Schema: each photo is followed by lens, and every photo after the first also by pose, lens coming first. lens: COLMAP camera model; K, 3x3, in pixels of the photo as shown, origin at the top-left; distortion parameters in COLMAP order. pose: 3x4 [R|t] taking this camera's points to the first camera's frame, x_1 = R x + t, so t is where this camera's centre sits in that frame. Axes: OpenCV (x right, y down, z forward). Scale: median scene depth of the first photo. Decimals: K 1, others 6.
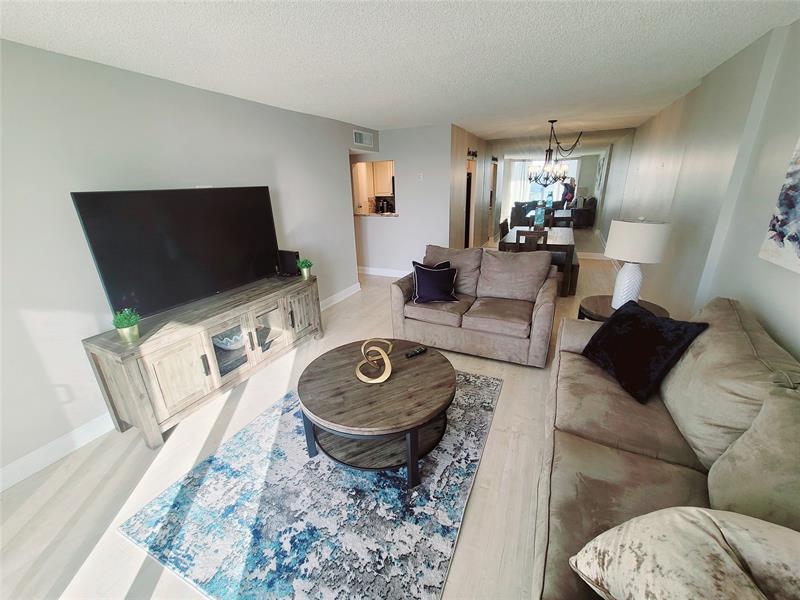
lens RADIAL K [[324.7, 0, 400.0], [0, 324.7, 300.0], [0, 0, 1]] dist [-0.010325, 0.000127]
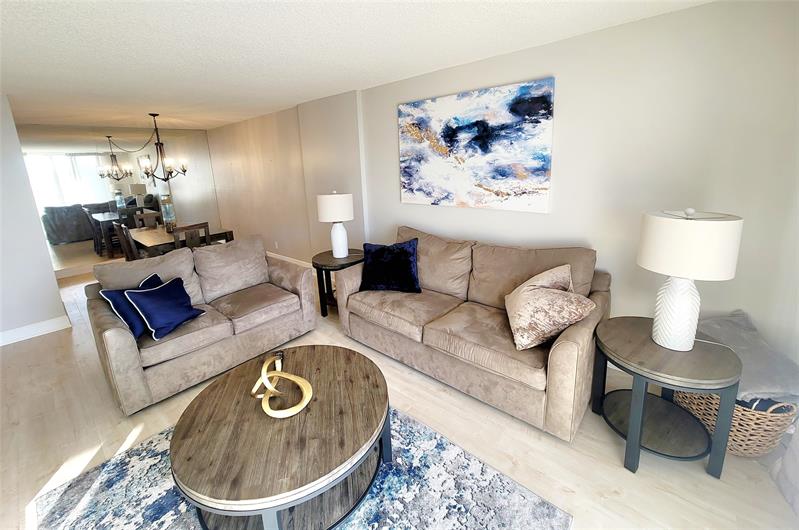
lens RADIAL K [[324.6, 0, 399.3], [0, 324.6, 228.8], [0, 0, 1]] dist [-0.011809, 0.000020]
pose [[0.275316, -0.174517, 0.945381, -0.764666], [0.360882, 0.930229, 0.066623, -0.126760], [-0.891047, 0.322829, 0.319087, 0.454446]]
